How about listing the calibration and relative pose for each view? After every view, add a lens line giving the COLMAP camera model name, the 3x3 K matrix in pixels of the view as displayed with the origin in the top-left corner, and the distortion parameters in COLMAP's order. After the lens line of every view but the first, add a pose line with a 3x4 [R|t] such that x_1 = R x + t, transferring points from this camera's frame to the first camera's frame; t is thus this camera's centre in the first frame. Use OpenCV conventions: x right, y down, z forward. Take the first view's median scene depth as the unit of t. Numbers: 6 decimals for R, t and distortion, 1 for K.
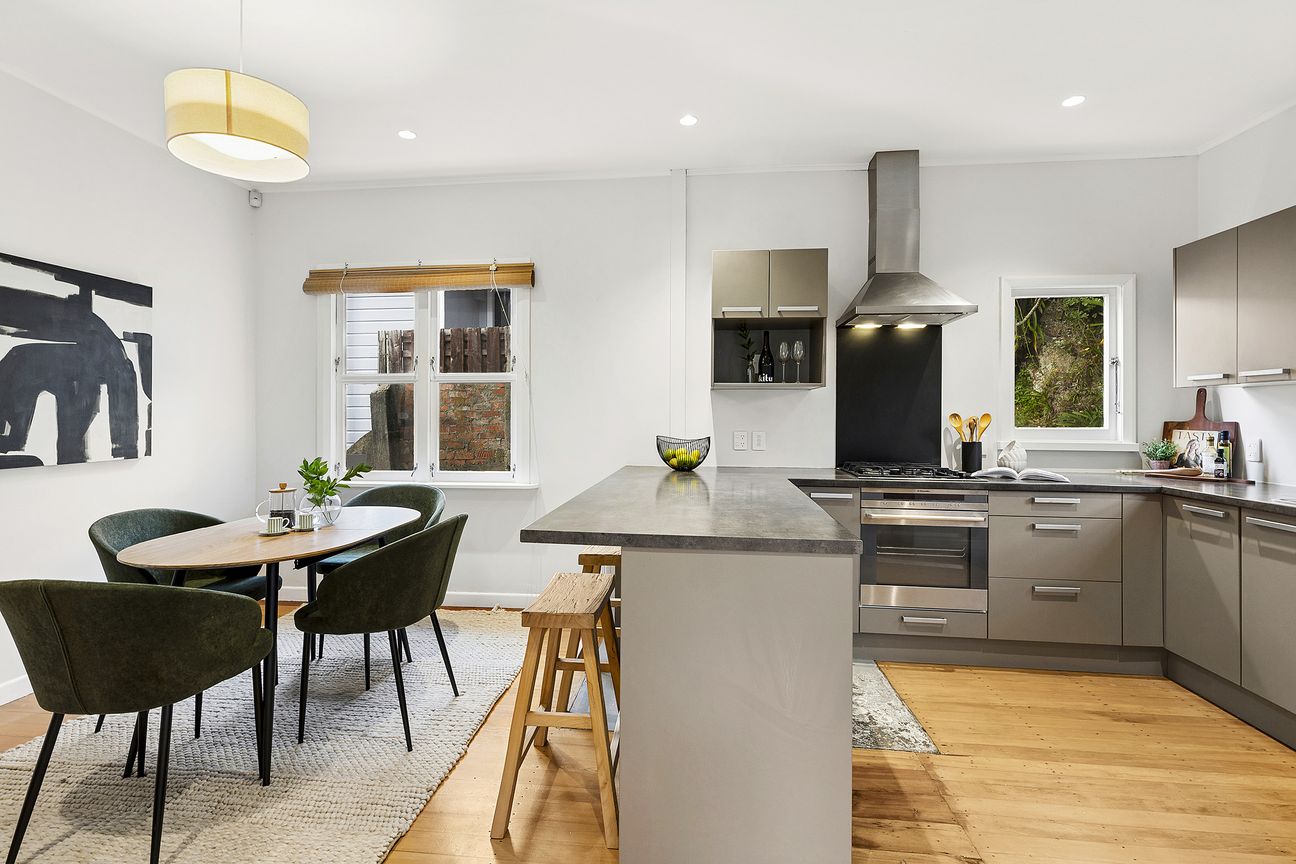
lens RADIAL K [[583.3, 0, 646.7], [0, 583.3, 411.5], [0, 0, 1]] dist [0.003261, 0.000527]
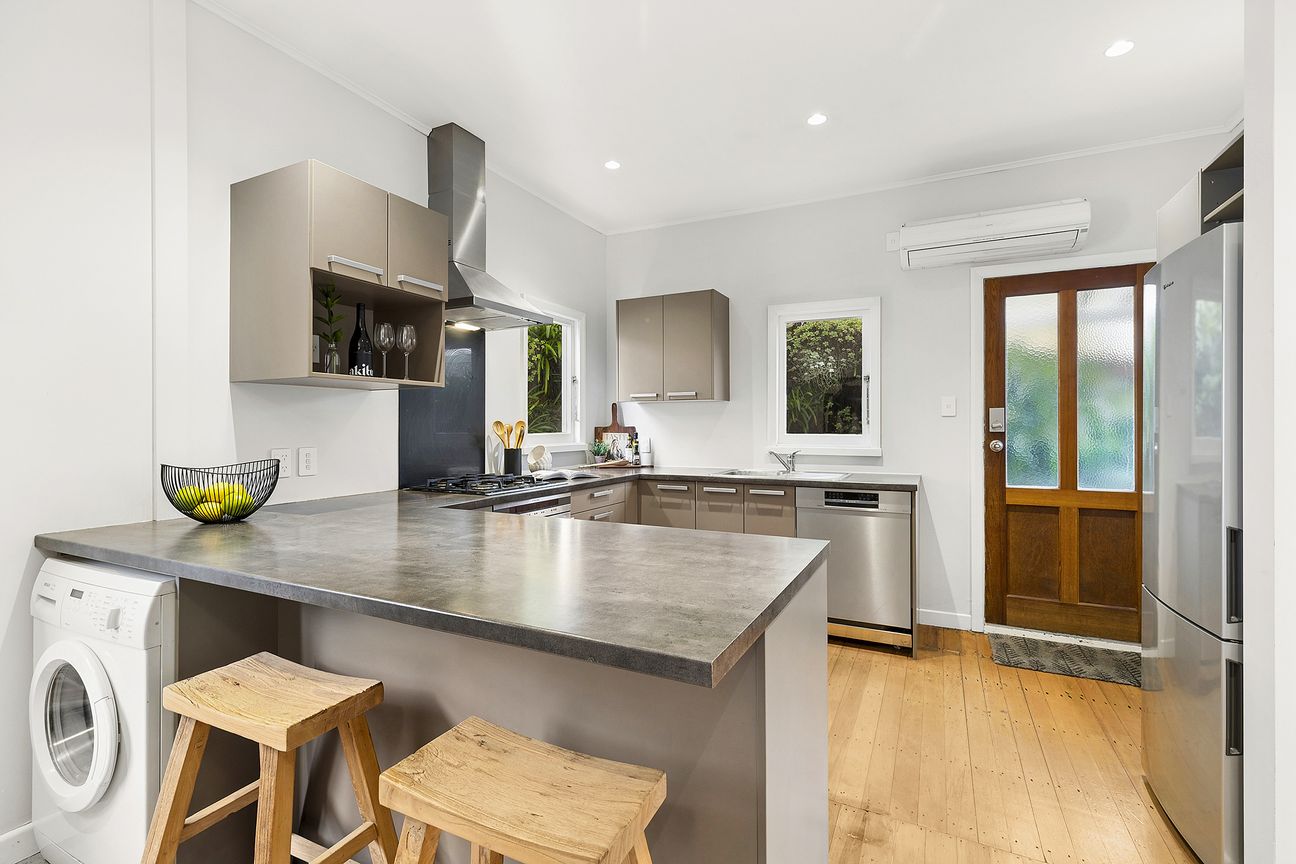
lens RADIAL K [[582.9, 0, 642.9], [0, 582.9, 424.0], [0, 0, 1]] dist [0.001708, -0.000077]
pose [[0.349821, -0.005089, 0.936803, -0.346594], [0.001087, 0.999987, 0.005026, 0.003998], [-0.936816, -0.000740, 0.349822, 0.453912]]
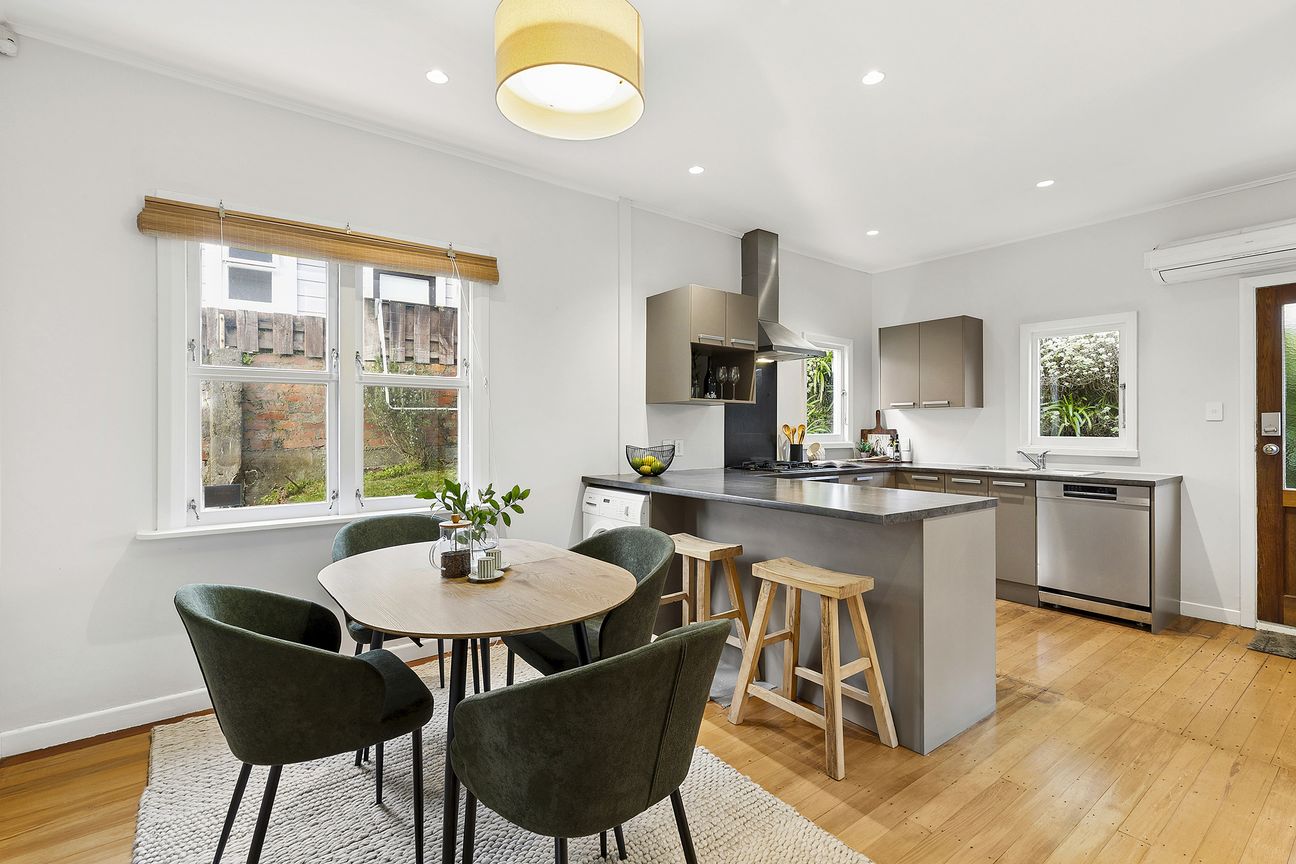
lens RADIAL K [[582.9, 0, 642.9], [0, 582.9, 424.0], [0, 0, 1]] dist [0.001708, -0.000077]
pose [[0.730534, 0.000601, 0.682876, -0.750072], [-0.000328, 1.000000, -0.000530, 0.003061], [-0.682876, 0.000164, 0.730534, 0.220029]]
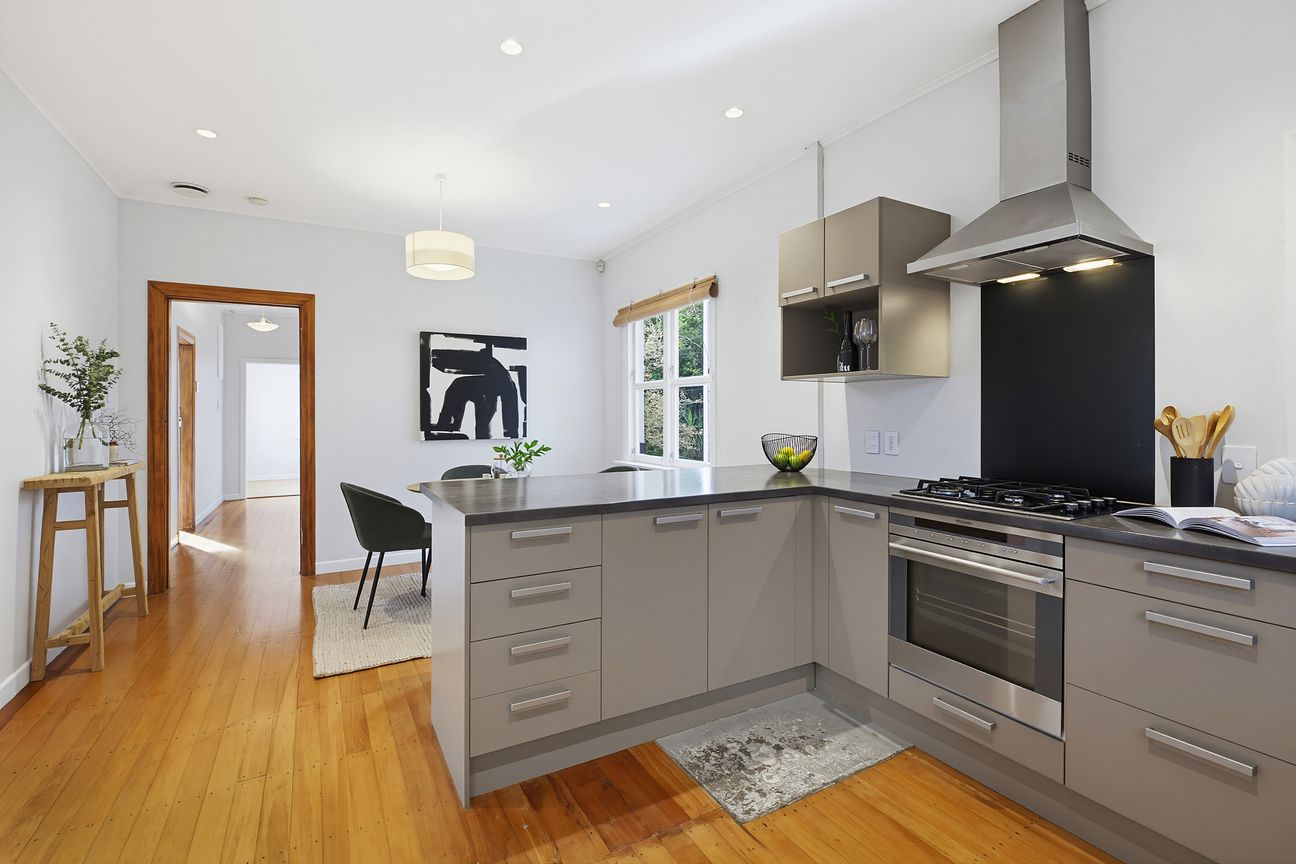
lens RADIAL K [[593.2, 0, 649.7], [0, 593.2, 411.1], [0, 0, 1]] dist [-0.002699, -0.000582]
pose [[0.585021, -0.006265, -0.810994, 0.753480], [0.005736, 0.999977, -0.003587, 0.008029], [0.810998, -0.002554, 0.585043, 0.283826]]
